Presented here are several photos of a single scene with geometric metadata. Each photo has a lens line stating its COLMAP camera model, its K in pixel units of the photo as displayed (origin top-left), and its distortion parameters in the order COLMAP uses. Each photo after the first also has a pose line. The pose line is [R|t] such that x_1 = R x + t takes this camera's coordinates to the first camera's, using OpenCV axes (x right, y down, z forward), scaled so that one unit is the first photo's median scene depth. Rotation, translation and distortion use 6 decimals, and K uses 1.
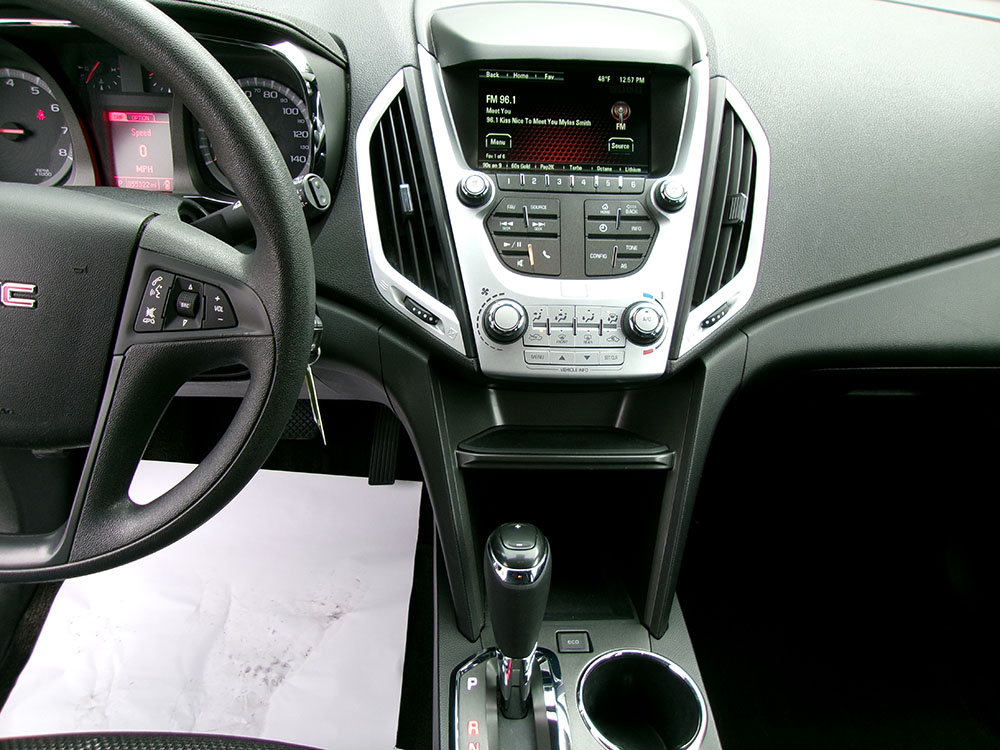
lens RADIAL K [[774.9, 0, 495.4], [0, 774.9, 367.5], [0, 0, 1]] dist [-0.011651, 0.034337]
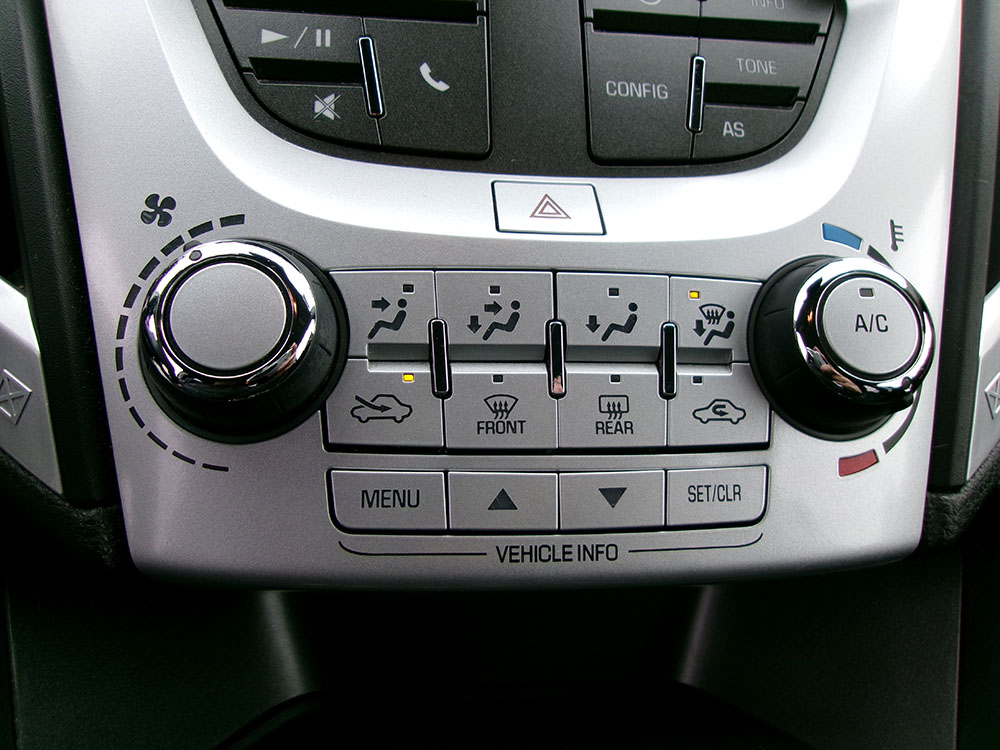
lens RADIAL K [[774.9, 0, 495.4], [0, 774.9, 367.5], [0, 0, 1]] dist [-0.011651, 0.034337]
pose [[0.996759, -0.008538, 0.079992, 0.066346], [0.015187, 0.996443, -0.082886, -0.031731], [-0.079000, 0.083832, 0.993343, 0.772604]]
